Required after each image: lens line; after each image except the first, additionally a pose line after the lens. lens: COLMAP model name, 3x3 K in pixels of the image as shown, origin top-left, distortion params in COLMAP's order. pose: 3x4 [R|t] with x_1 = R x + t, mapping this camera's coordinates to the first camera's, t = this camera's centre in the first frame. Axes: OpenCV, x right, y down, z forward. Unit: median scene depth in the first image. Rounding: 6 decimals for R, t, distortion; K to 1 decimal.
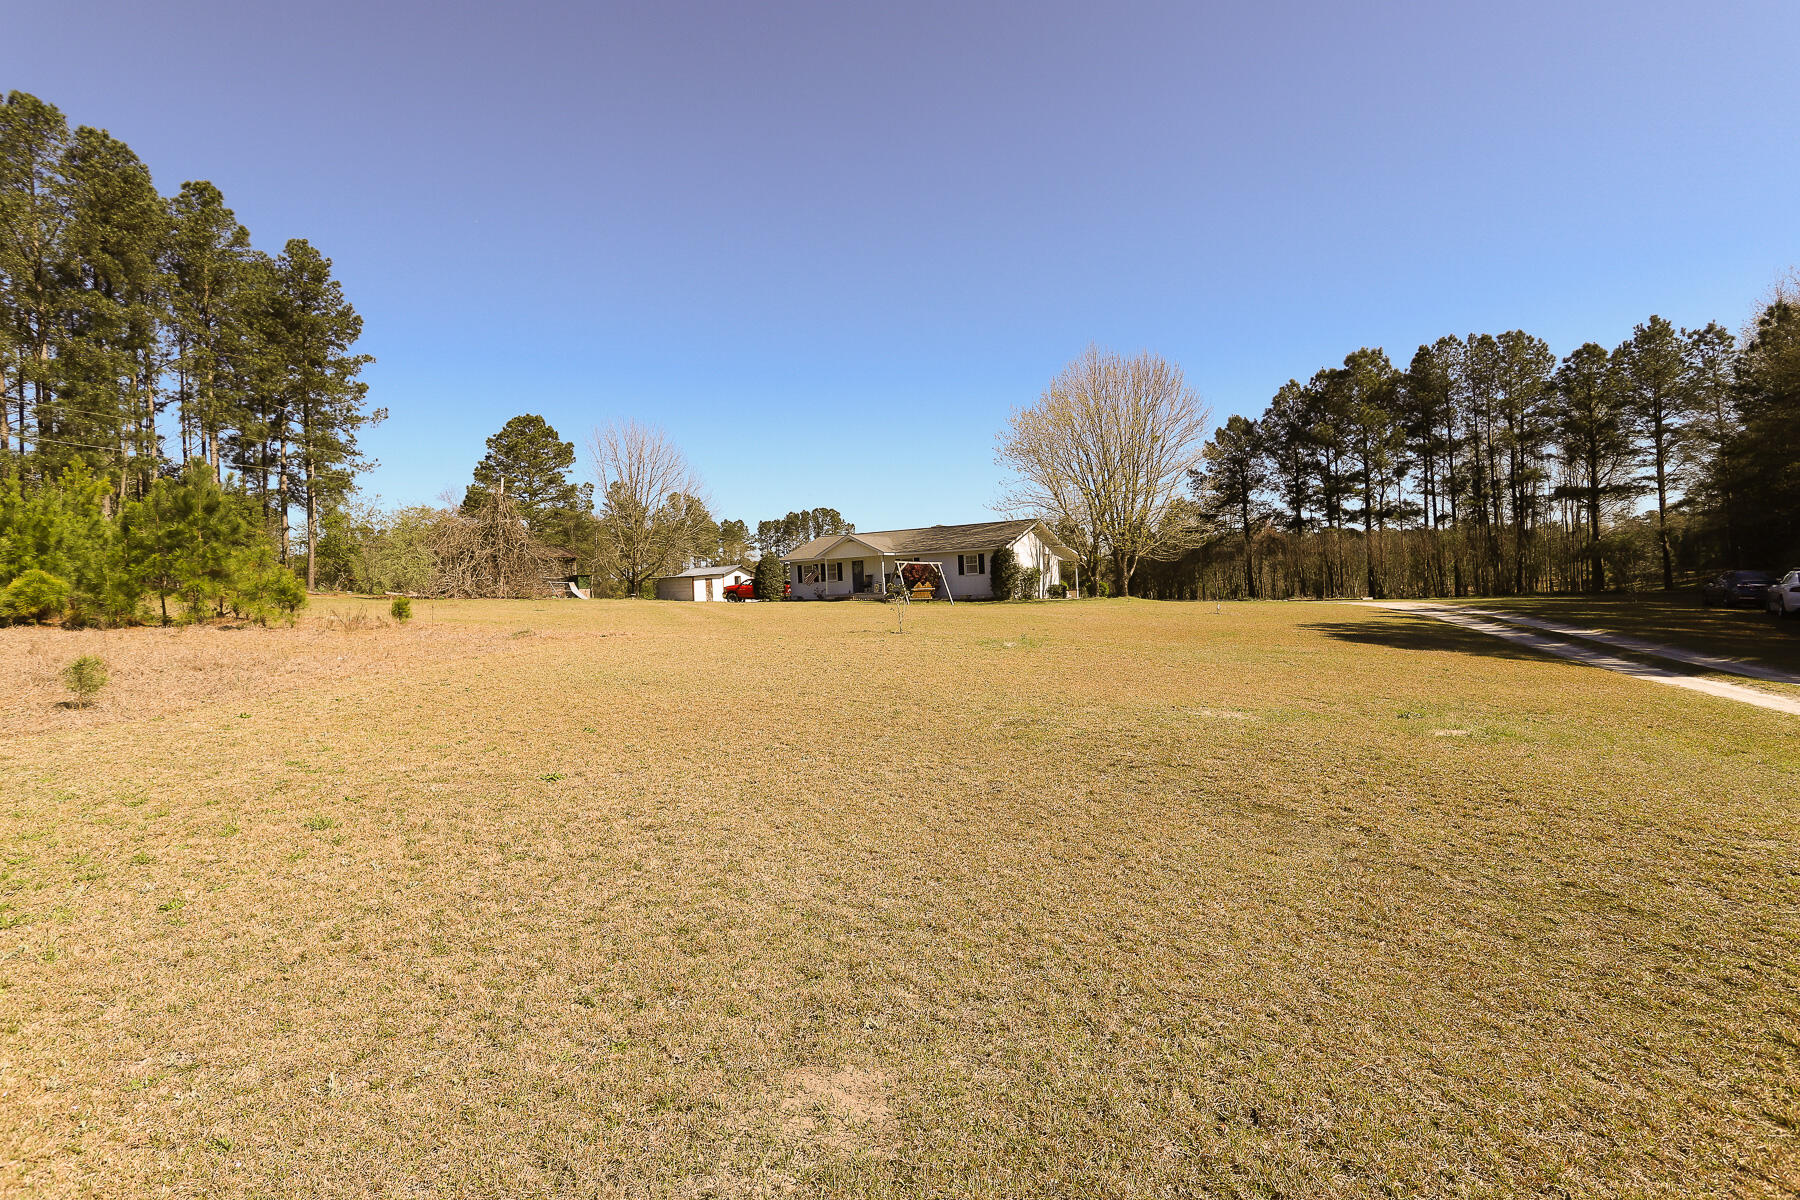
lens RADIAL K [[866.5, 0, 897.8], [0, 866.5, 590.6], [0, 0, 1]] dist [-0.066691, 0.035169]
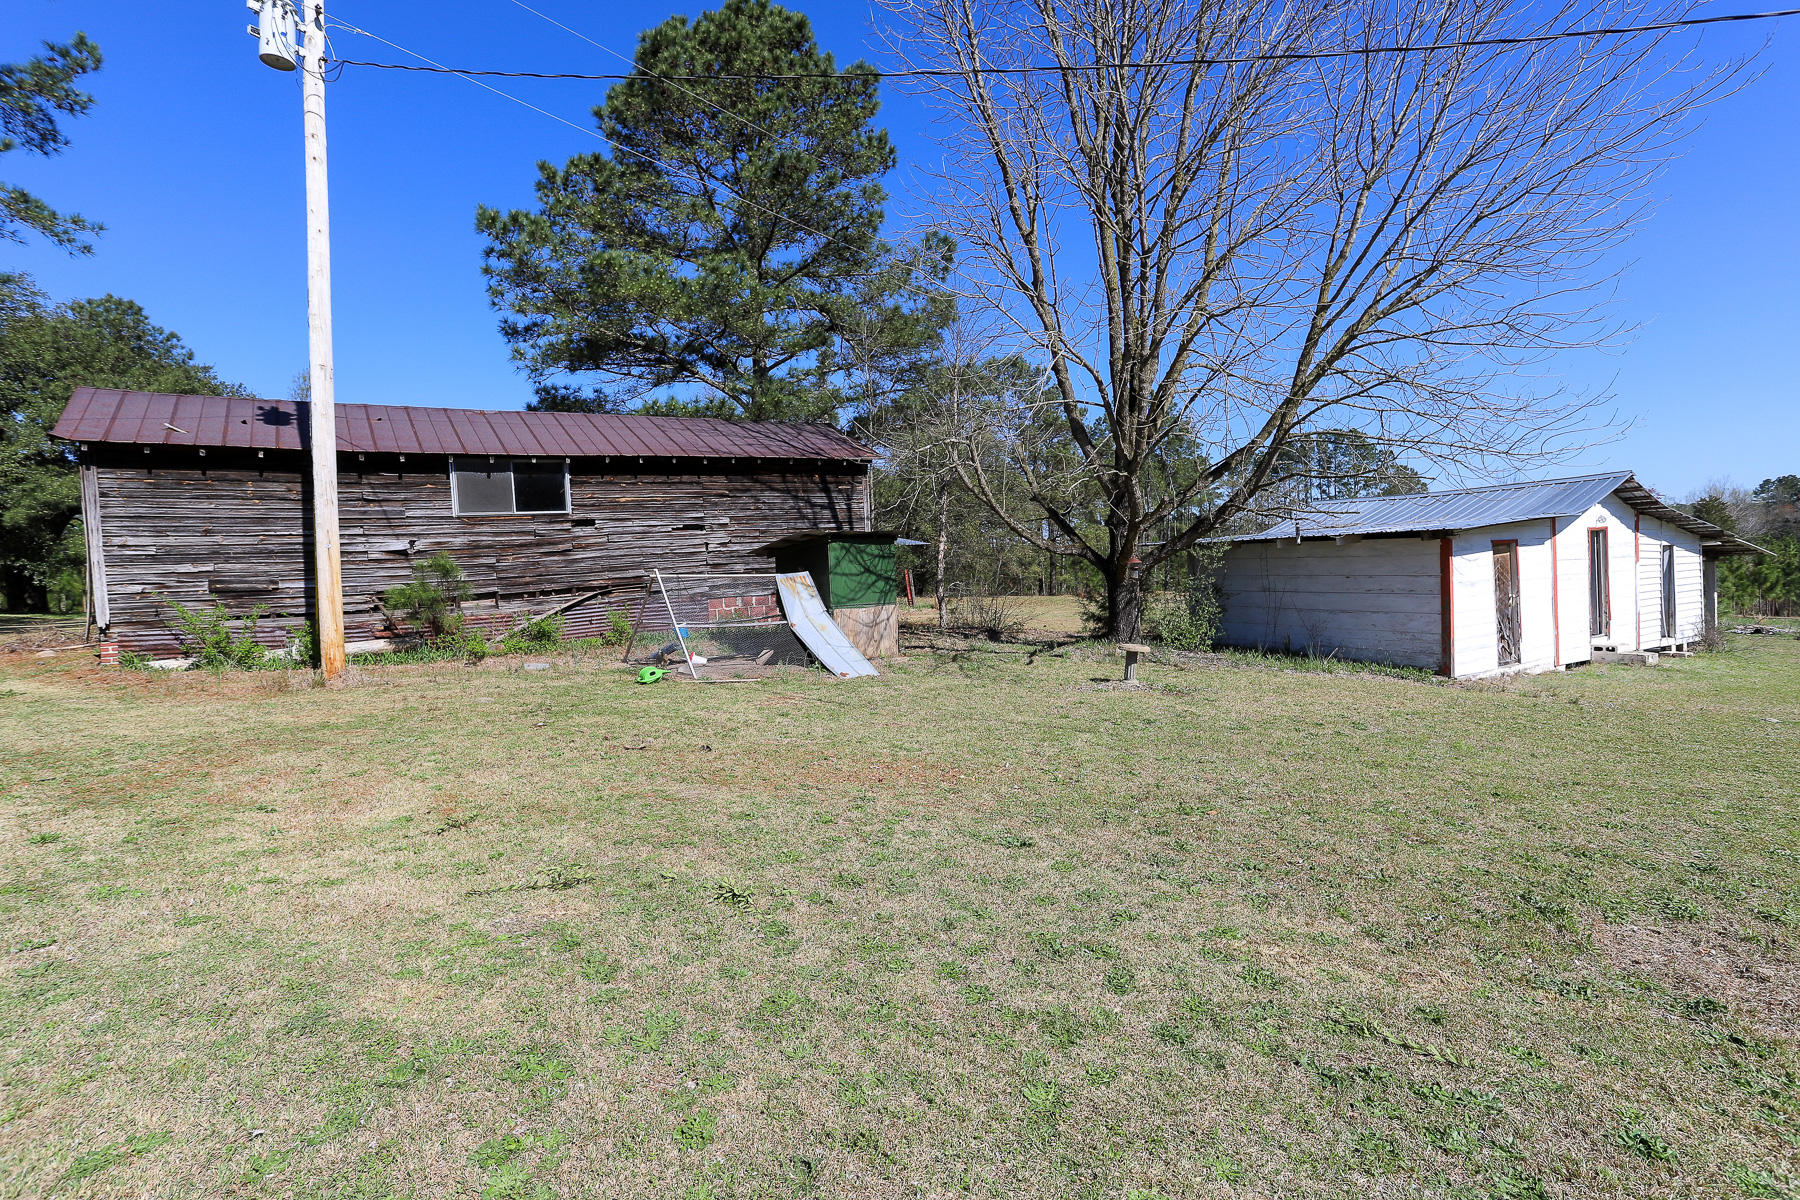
lens RADIAL K [[866.5, 0, 897.8], [0, 866.5, 590.6], [0, 0, 1]] dist [-0.066691, 0.035169]
pose [[0.891191, 0.013067, -0.453441, -0.281628], [0.009207, 0.998858, 0.046879, -0.014874], [0.453535, -0.045953, 0.890053, 0.863731]]
